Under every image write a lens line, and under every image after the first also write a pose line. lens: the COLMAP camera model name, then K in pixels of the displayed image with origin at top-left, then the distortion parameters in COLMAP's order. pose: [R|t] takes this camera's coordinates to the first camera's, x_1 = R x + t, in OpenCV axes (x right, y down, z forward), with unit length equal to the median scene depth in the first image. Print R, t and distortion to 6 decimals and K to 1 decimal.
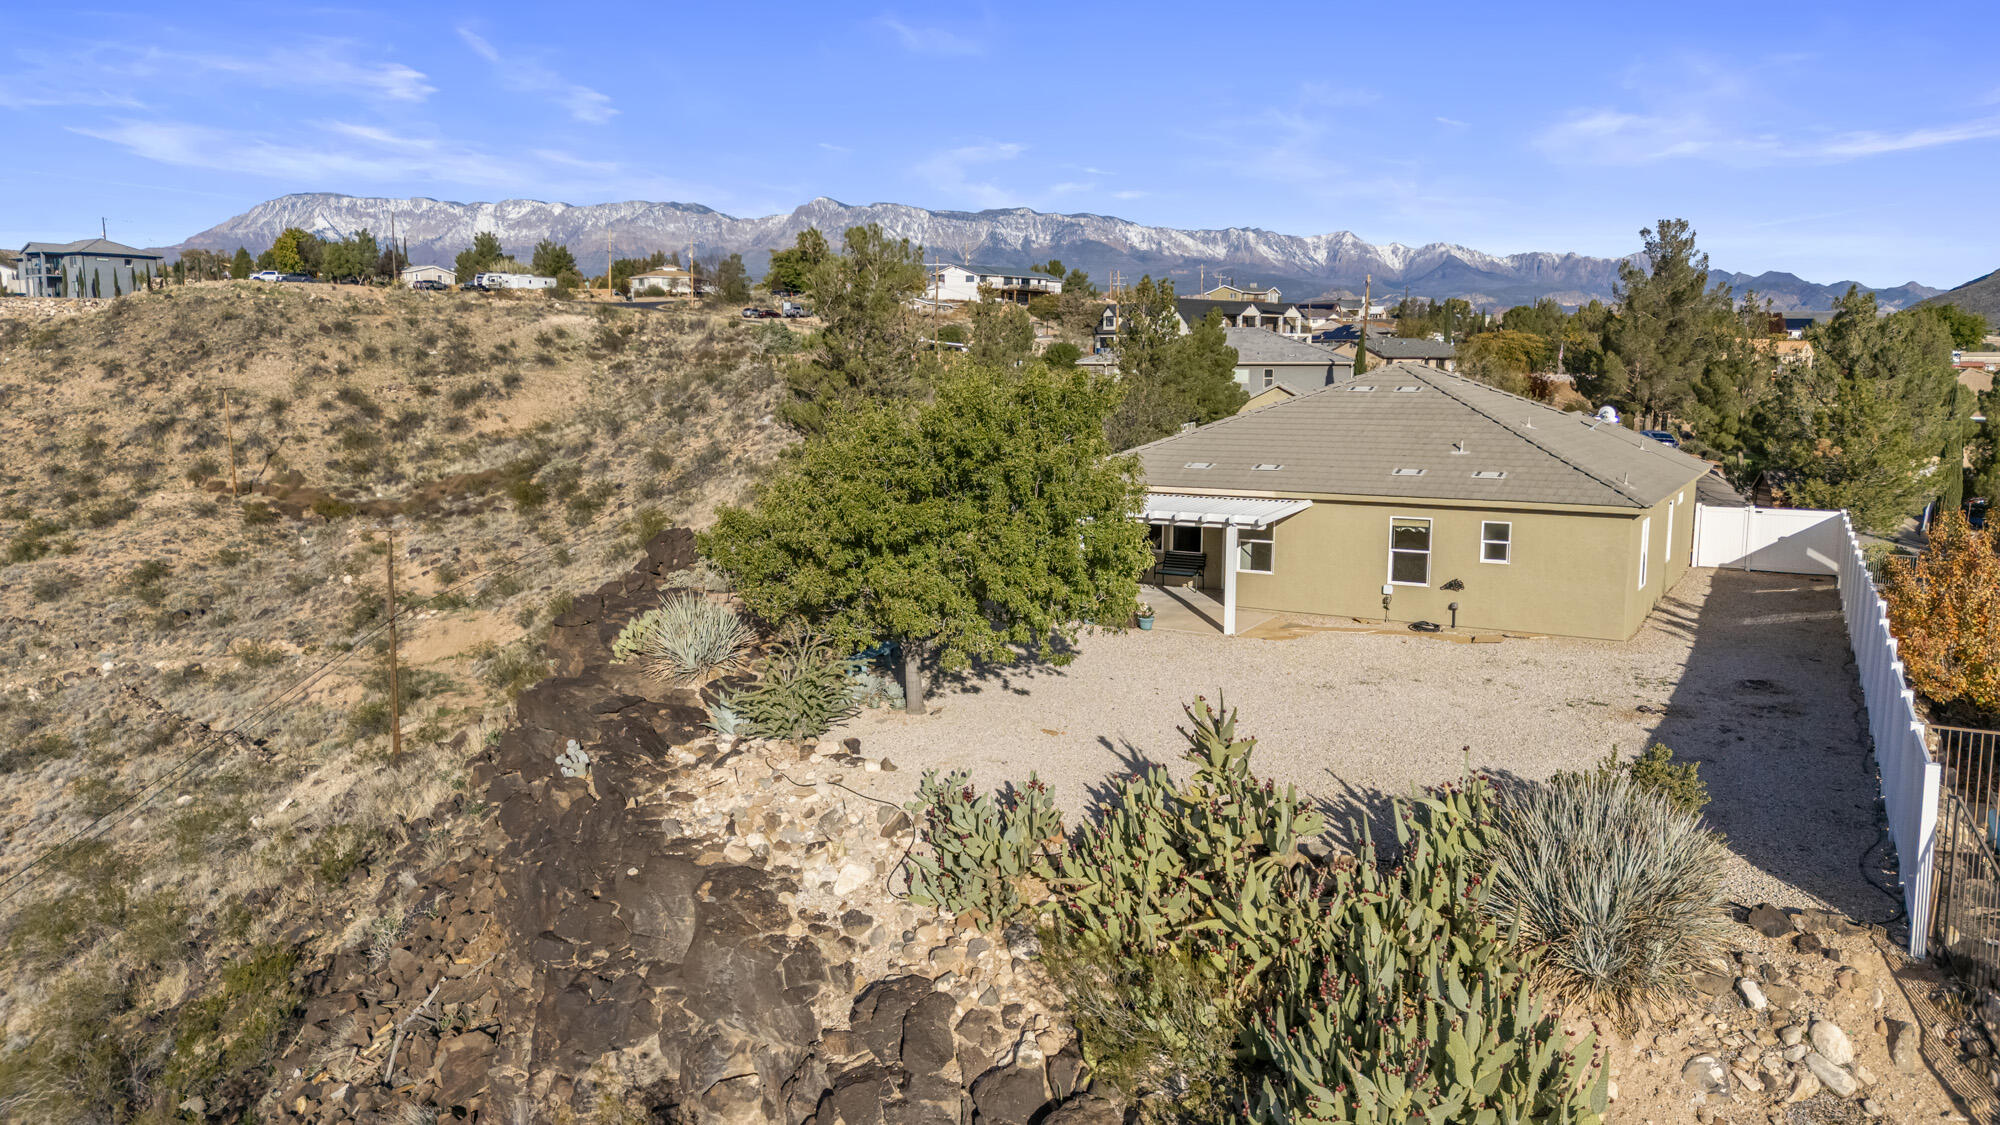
lens RADIAL K [[1455.9, 0, 1007.0], [0, 1455.9, 568.7], [0, 0, 1]] dist [0.074040, -0.077362]
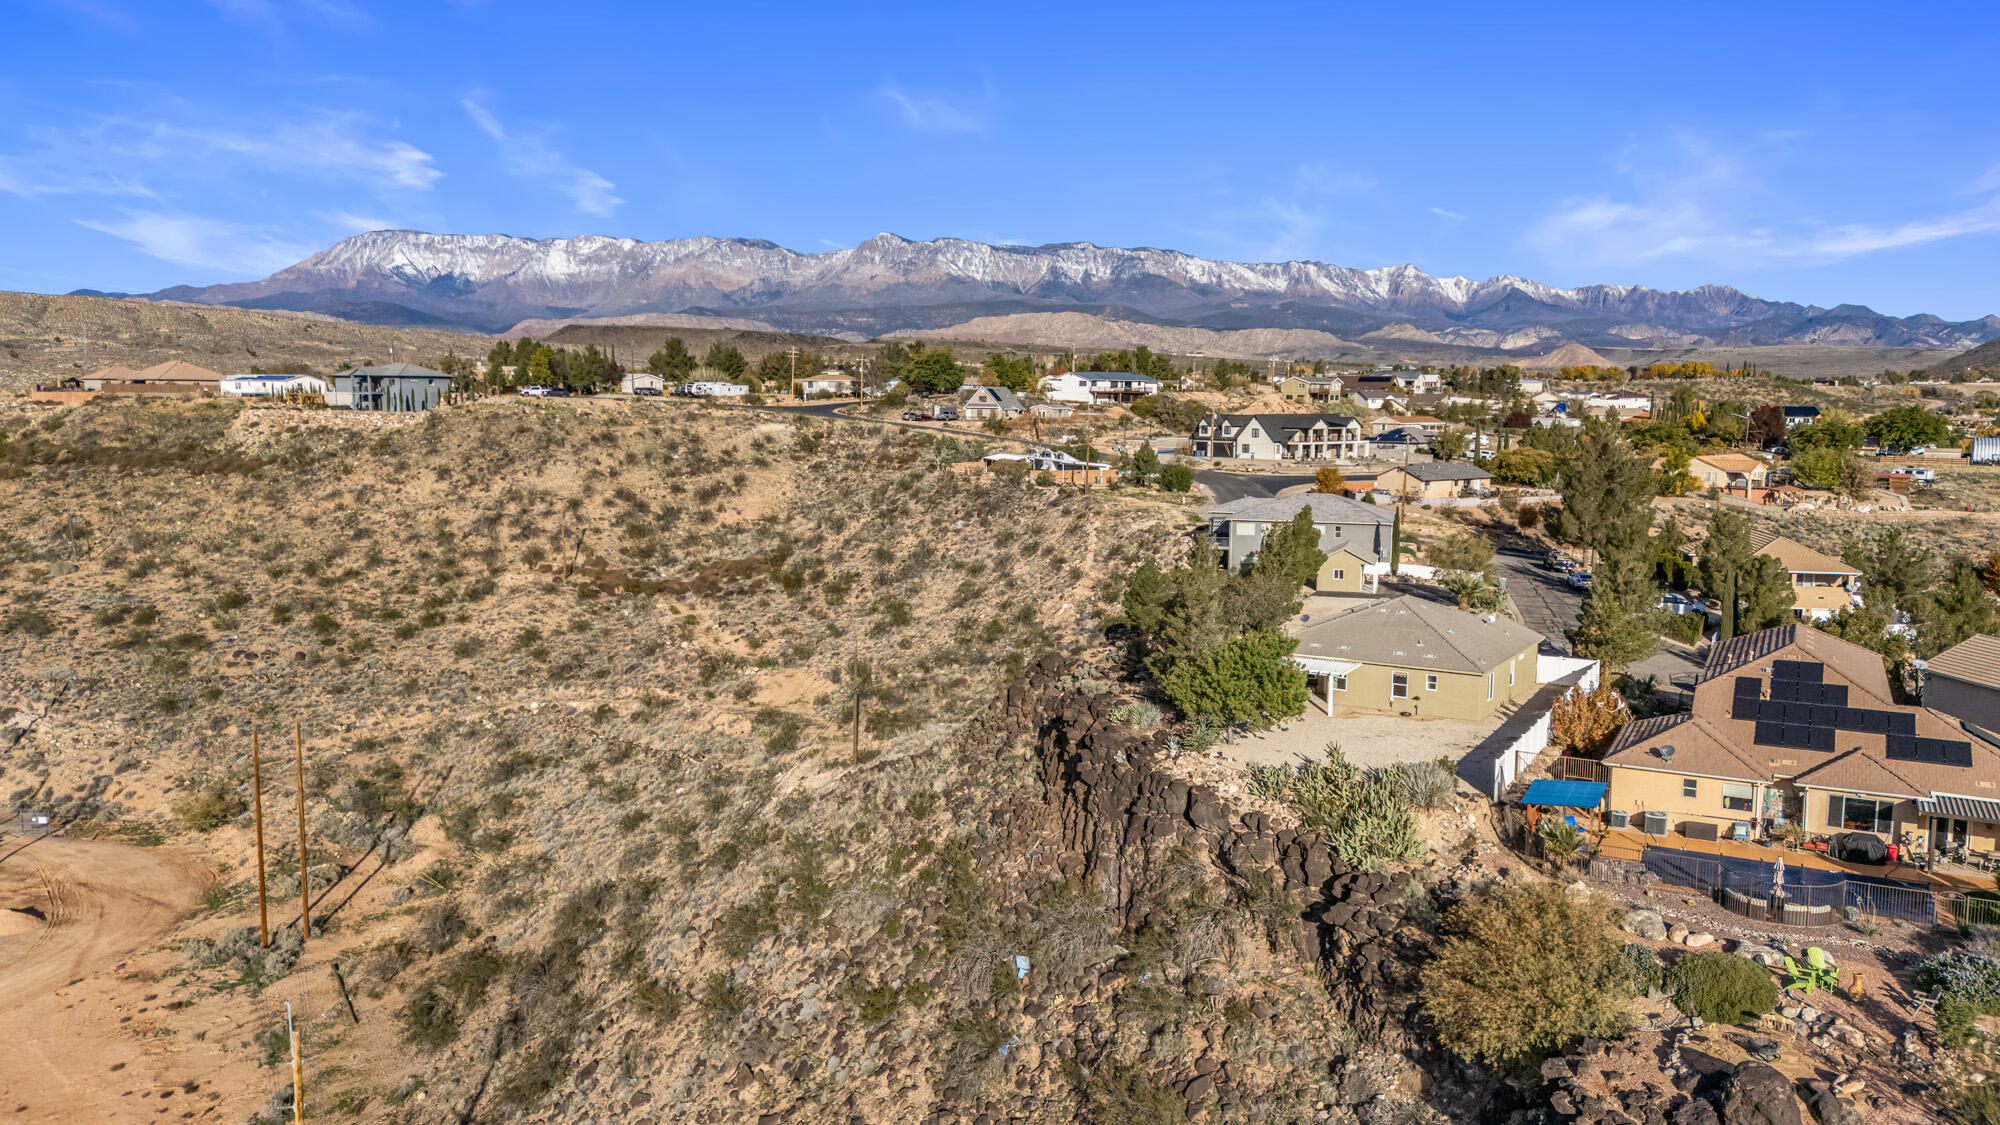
lens RADIAL K [[1455.3, 0, 1006.2], [0, 1455.3, 562.9], [0, 0, 1]] dist [0.106602, -0.134184]
pose [[0.999191, 0.006101, -0.039754, -0.060027], [-0.007079, 0.999674, -0.024515, -0.029713], [0.039592, 0.024776, 0.998909, -0.305625]]
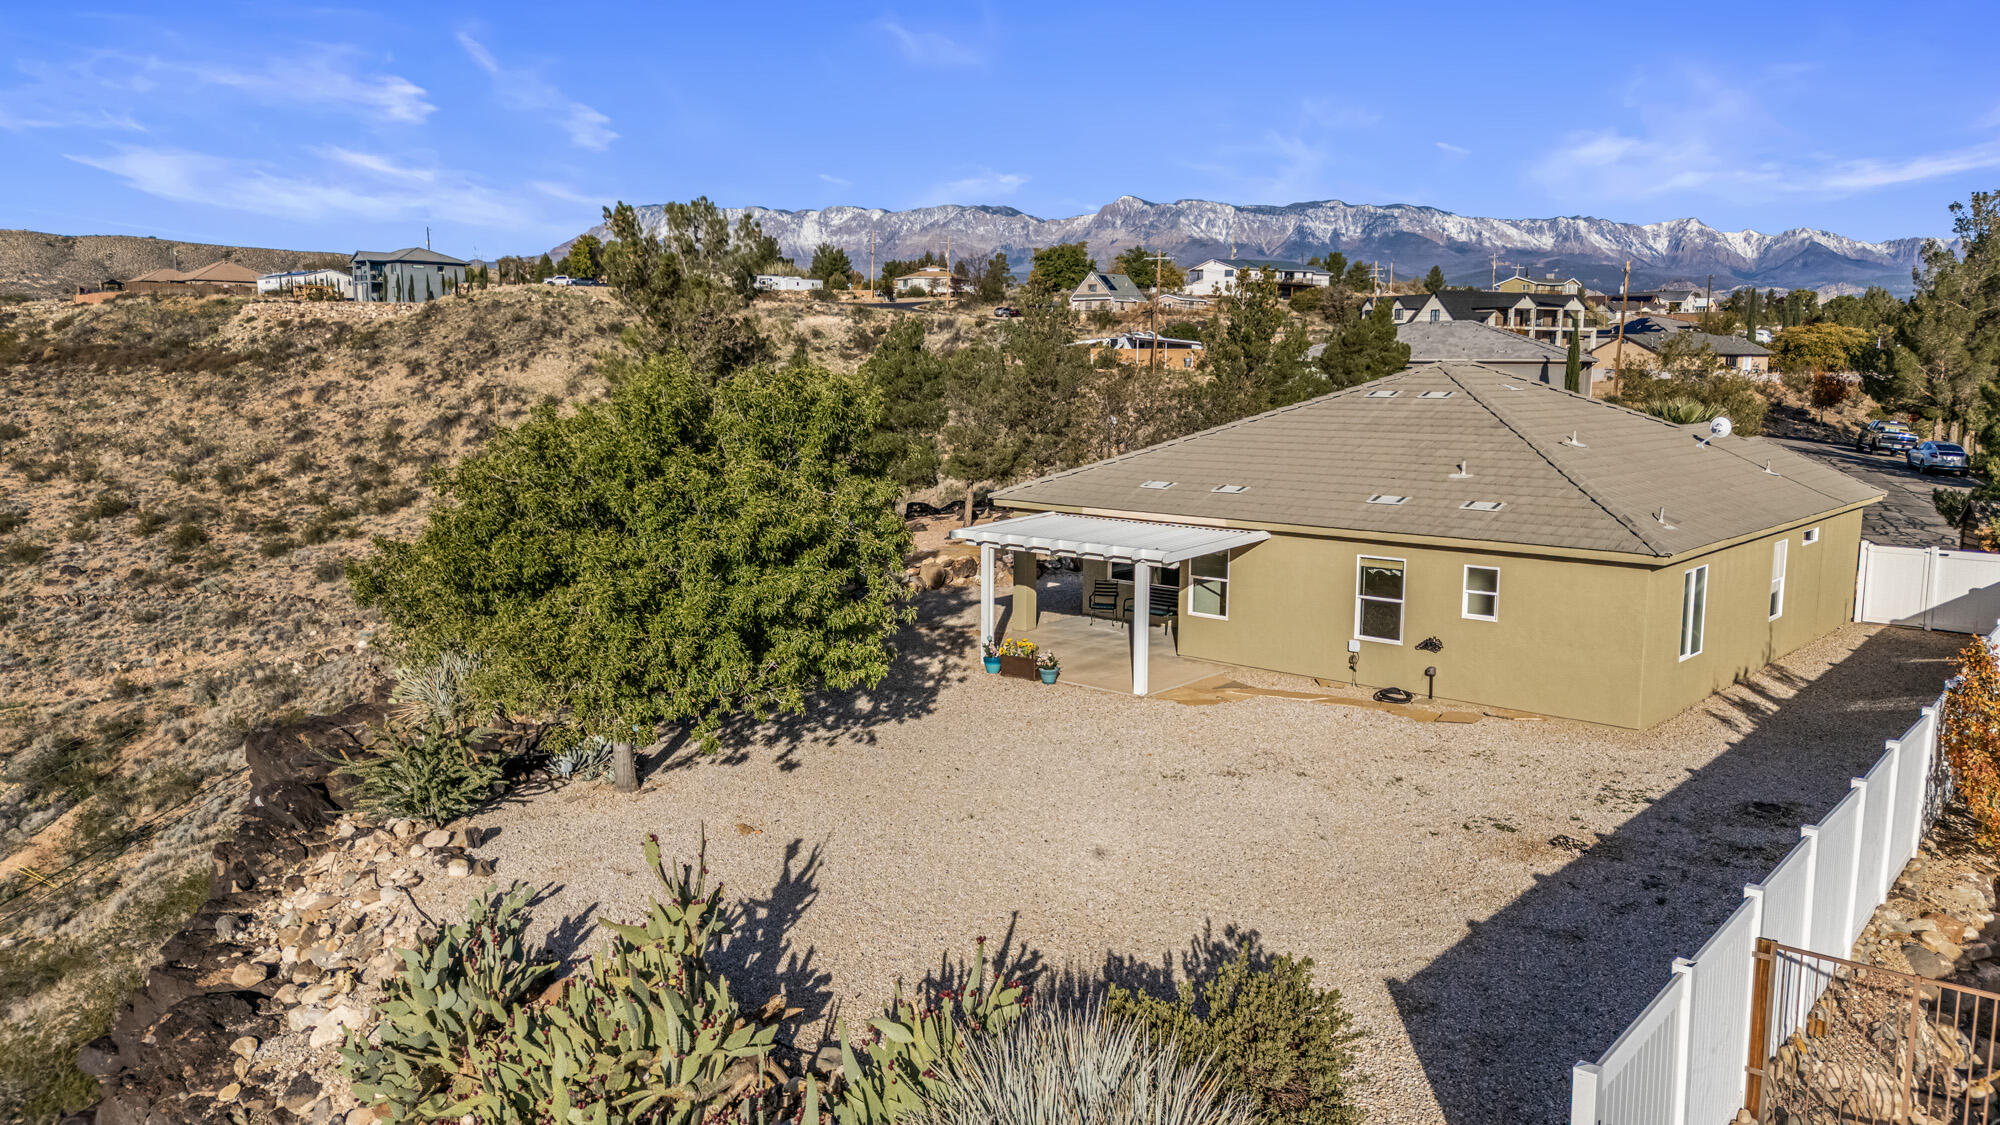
lens RADIAL K [[1455.9, 0, 1007.0], [0, 1455.9, 568.7], [0, 0, 1]] dist [0.074040, -0.077362]
pose [[0.979402, 0.028745, -0.199864, 0.043750], [-0.028470, 0.999586, 0.004250, -0.004863], [0.199903, 0.001528, 0.979814, 0.033638]]
